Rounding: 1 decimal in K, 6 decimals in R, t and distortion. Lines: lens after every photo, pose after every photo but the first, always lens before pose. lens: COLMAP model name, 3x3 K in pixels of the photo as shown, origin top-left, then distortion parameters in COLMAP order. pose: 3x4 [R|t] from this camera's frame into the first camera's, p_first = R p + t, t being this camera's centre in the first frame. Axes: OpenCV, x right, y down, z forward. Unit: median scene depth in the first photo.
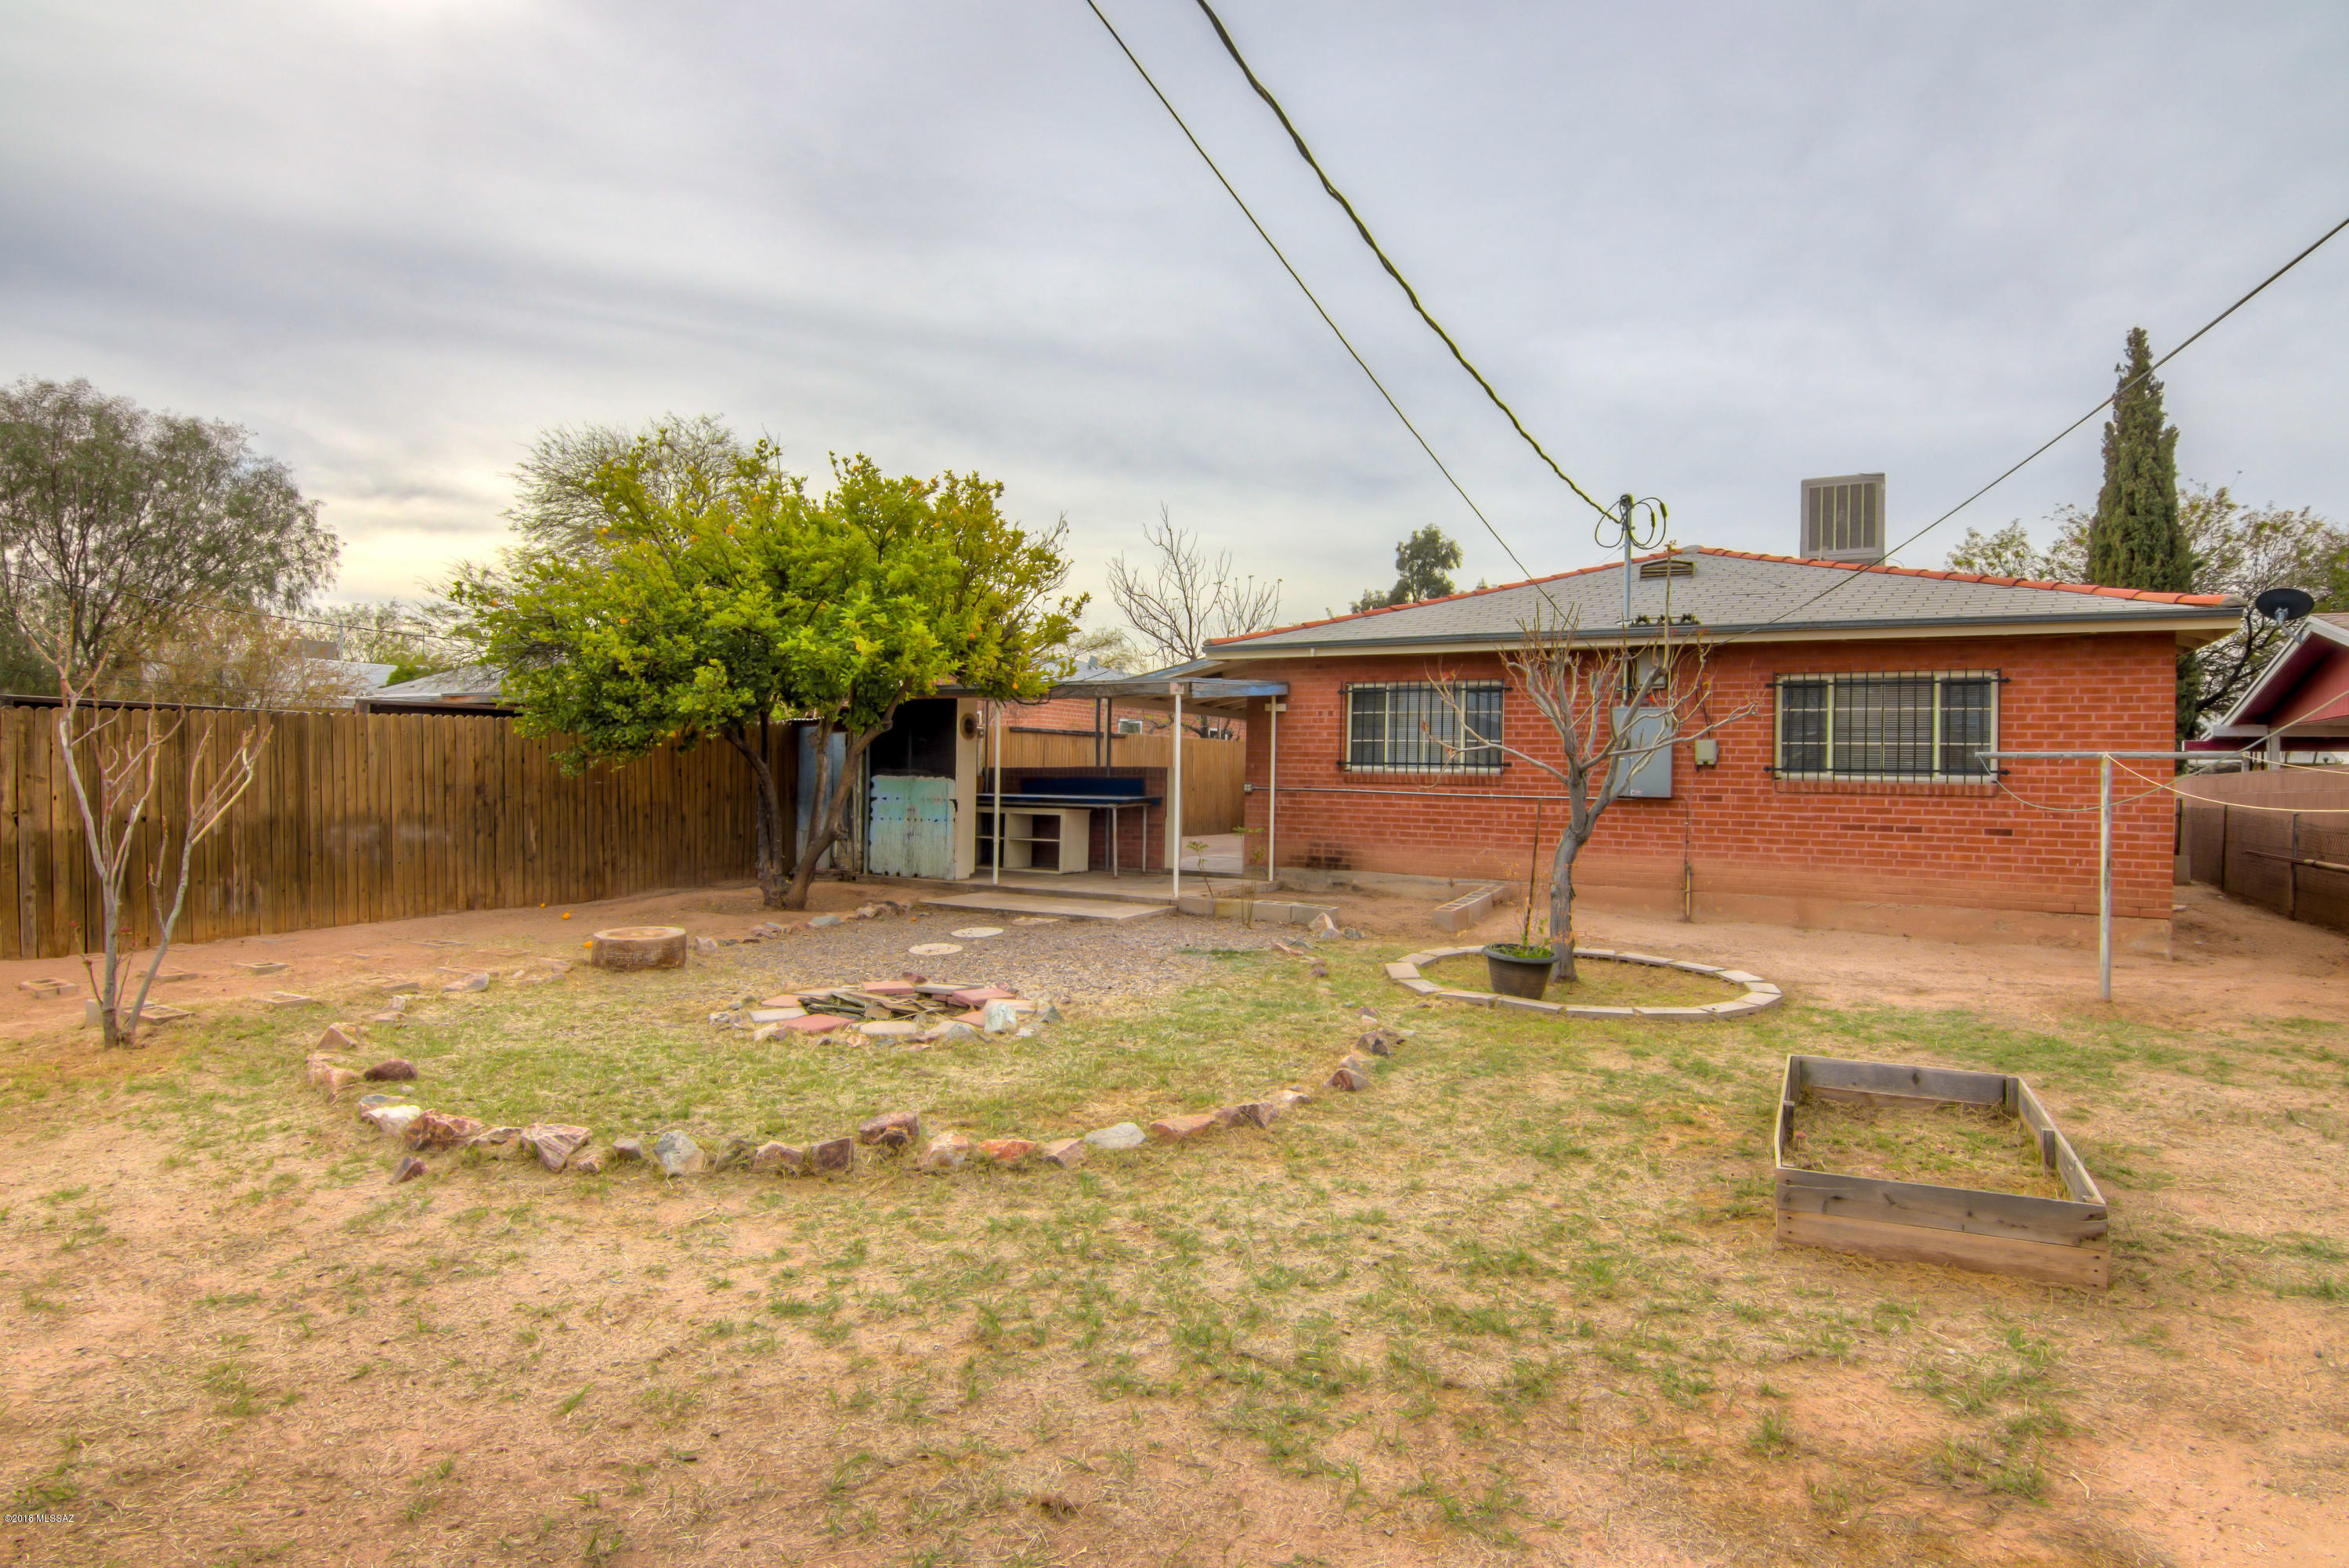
lens RADIAL K [[1228.7, 0, 1173.0], [0, 1228.7, 704.9], [0, 0, 1]] dist [0.000250, -0.015768]
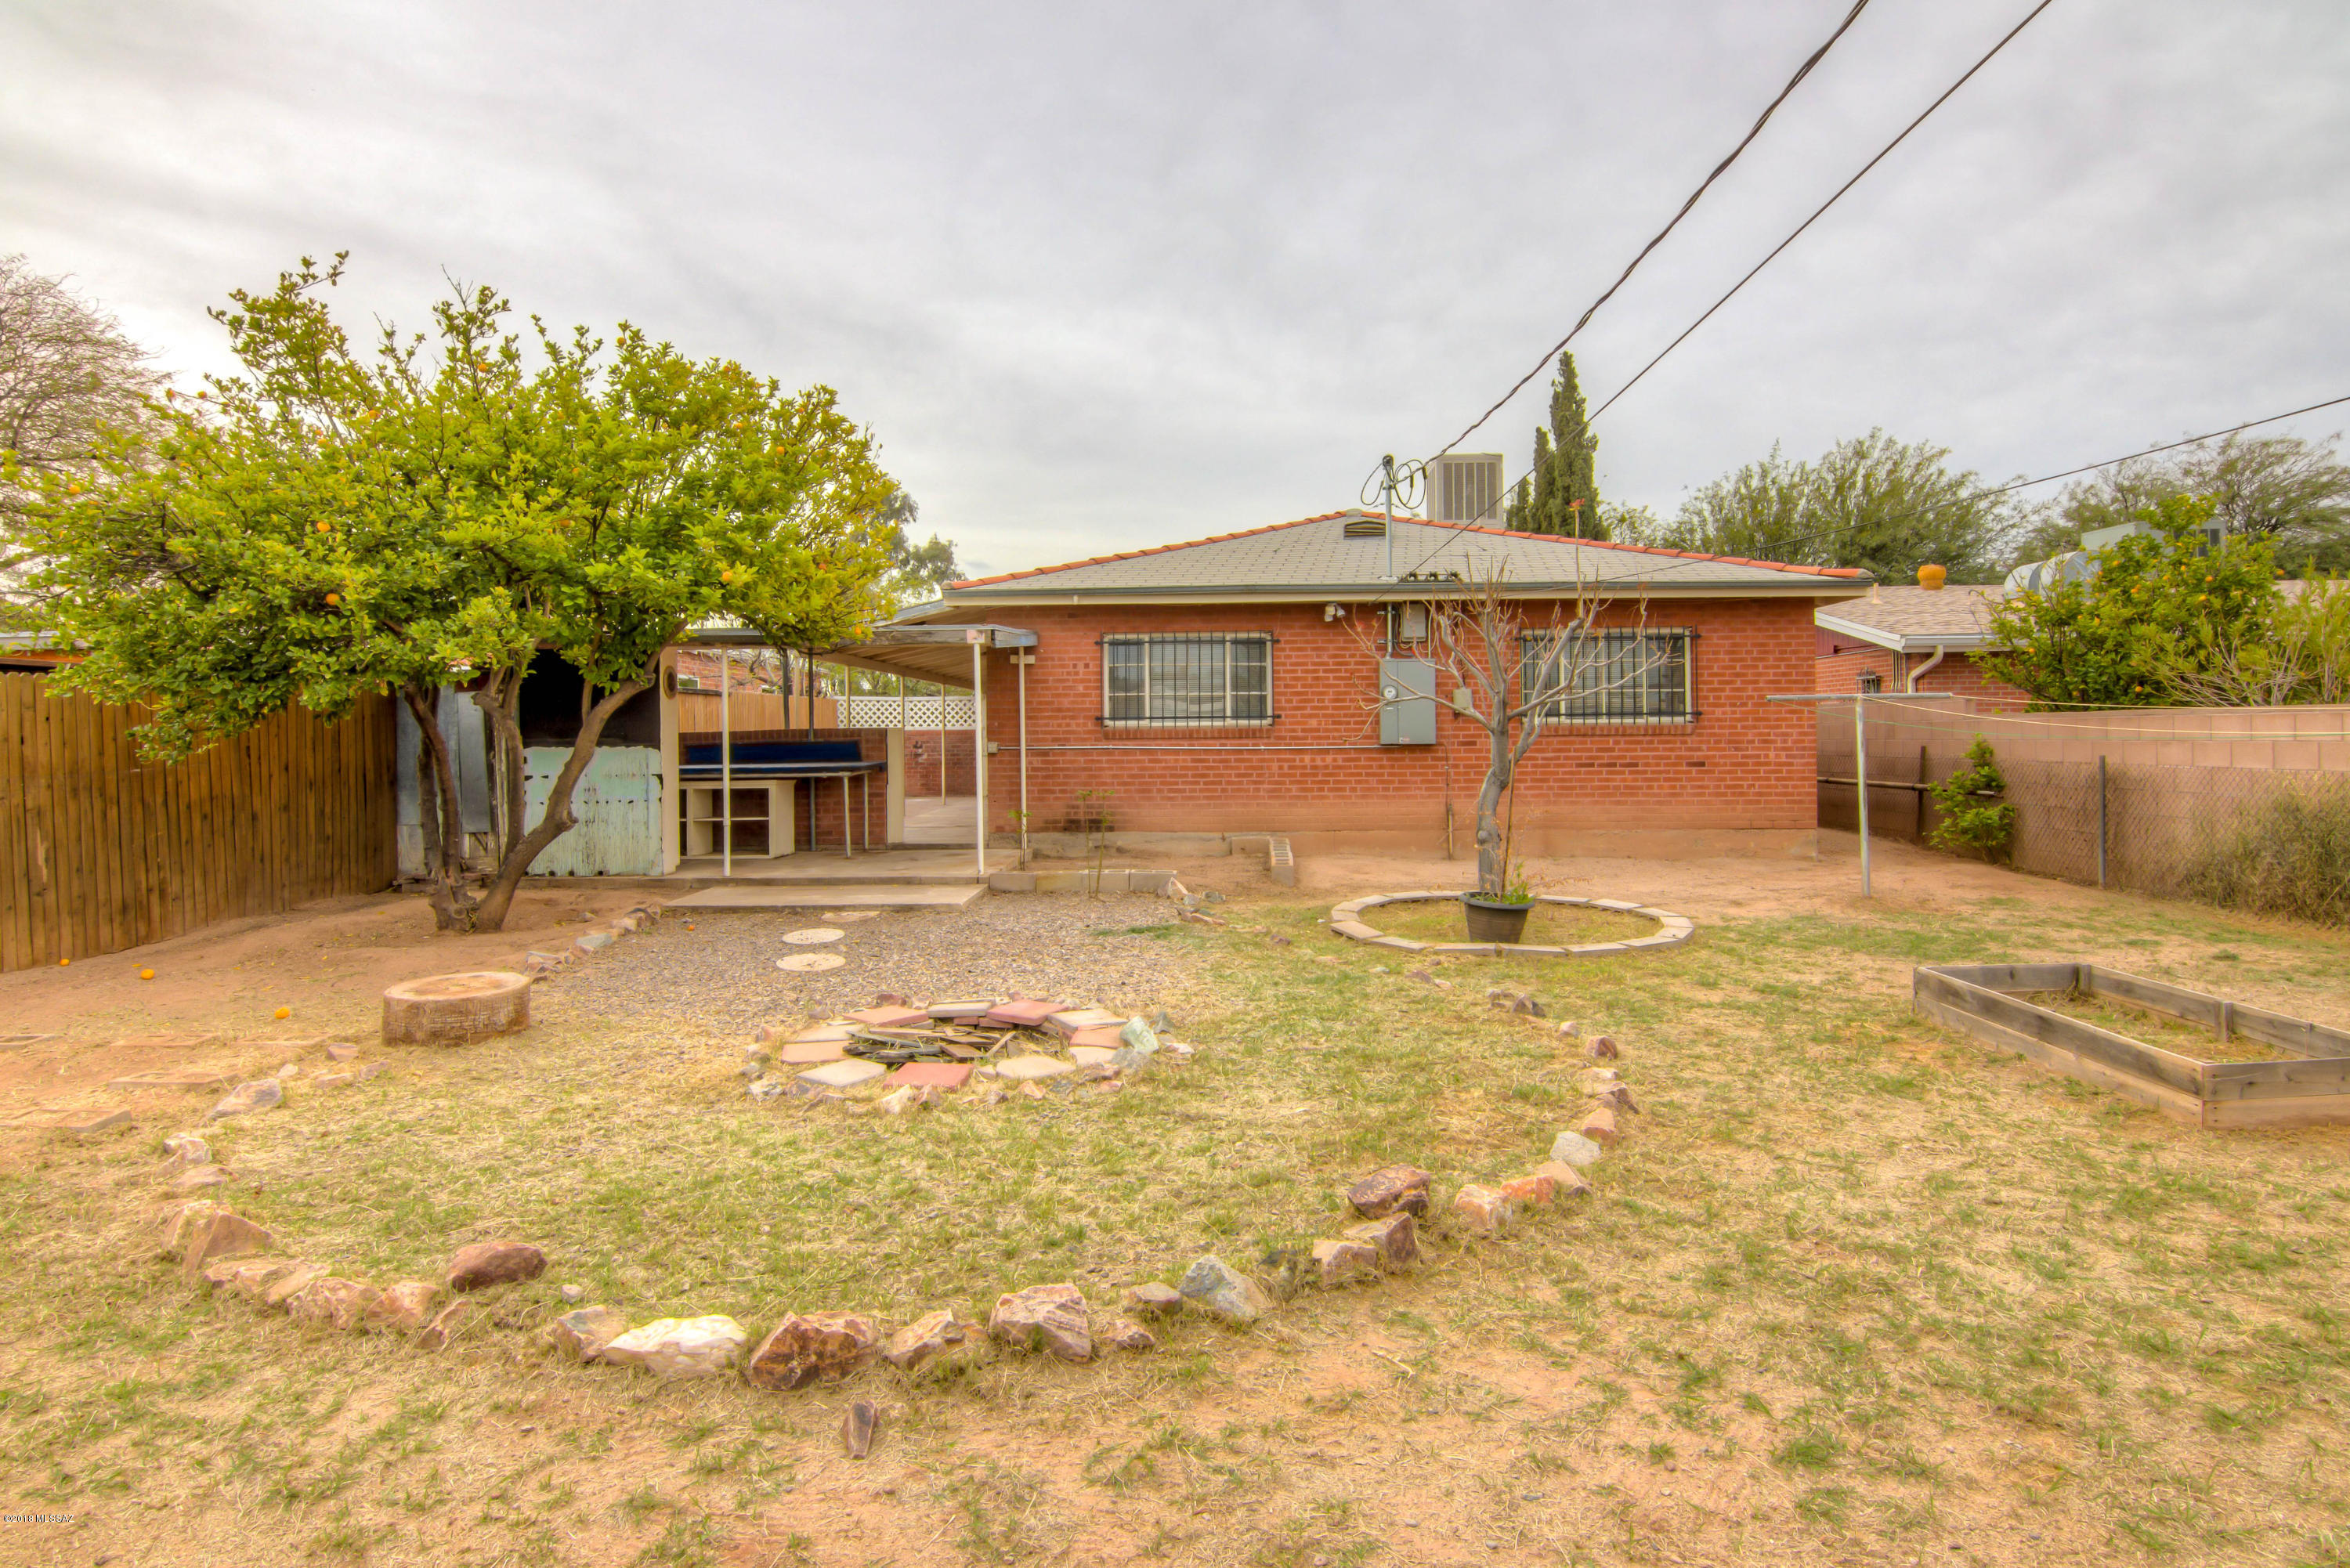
lens RADIAL K [[1238.5, 0, 1168.7], [0, 1238.5, 681.5], [0, 0, 1]] dist [0.002749, -0.013794]
pose [[0.887219, -0.007177, 0.461293, -0.295386], [-0.000121, 0.999875, 0.015790, 0.004668], [-0.461349, -0.014065, 0.887107, 0.157028]]
